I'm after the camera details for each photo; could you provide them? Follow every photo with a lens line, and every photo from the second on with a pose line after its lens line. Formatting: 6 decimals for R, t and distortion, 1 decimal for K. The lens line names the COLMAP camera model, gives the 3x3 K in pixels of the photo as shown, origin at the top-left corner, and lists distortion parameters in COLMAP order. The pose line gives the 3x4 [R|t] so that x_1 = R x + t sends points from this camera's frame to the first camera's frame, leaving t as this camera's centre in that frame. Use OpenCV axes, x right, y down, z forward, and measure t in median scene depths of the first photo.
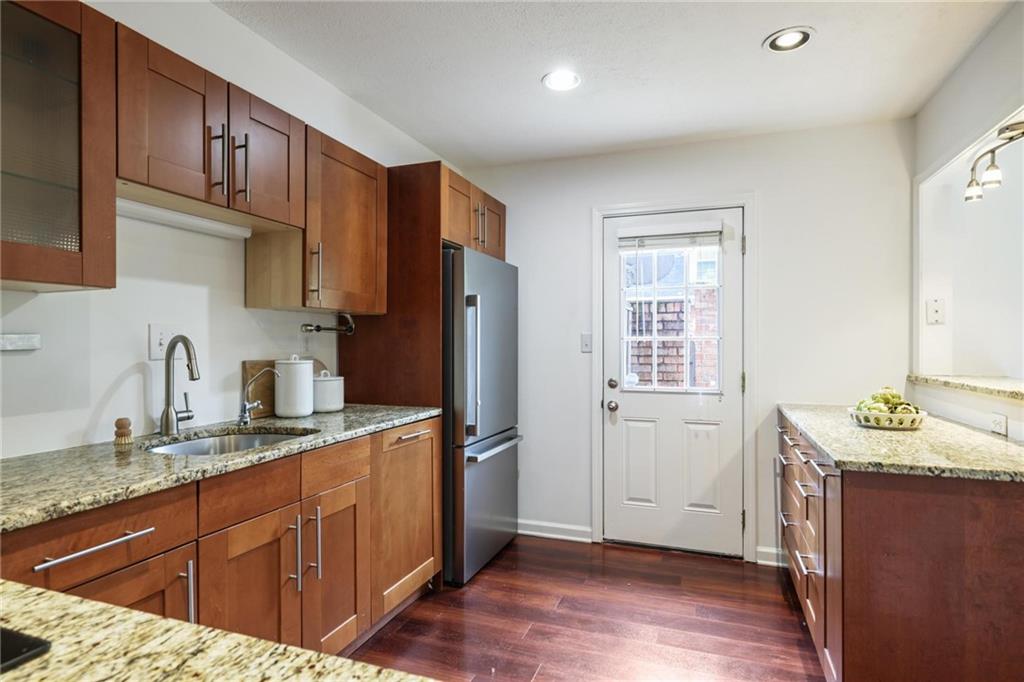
lens RADIAL K [[551.2, 0, 512.6], [0, 551.2, 343.4], [0, 0, 1]] dist [0.006478, 0.001113]
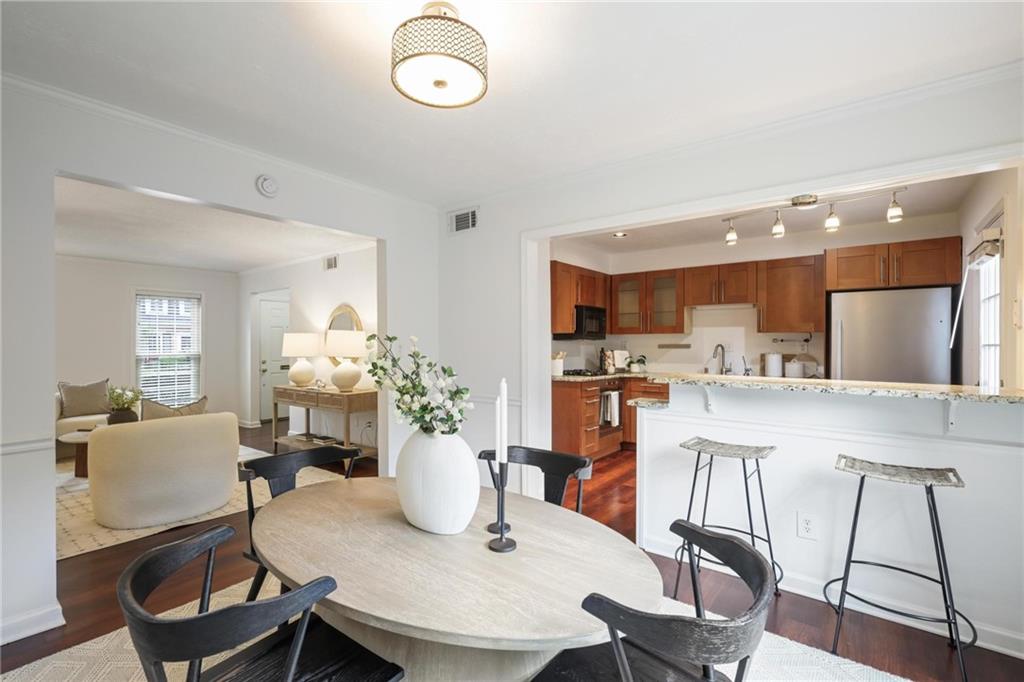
lens RADIAL K [[469.4, 0, 512.4], [0, 469.4, 343.3], [0, 0, 1]] dist [0.000715, -0.000184]
pose [[-0.312378, -0.002526, -0.949955, 1.786541], [-0.002851, 0.999994, -0.001721, -0.008925], [0.949954, 0.002171, -0.312383, 0.525048]]
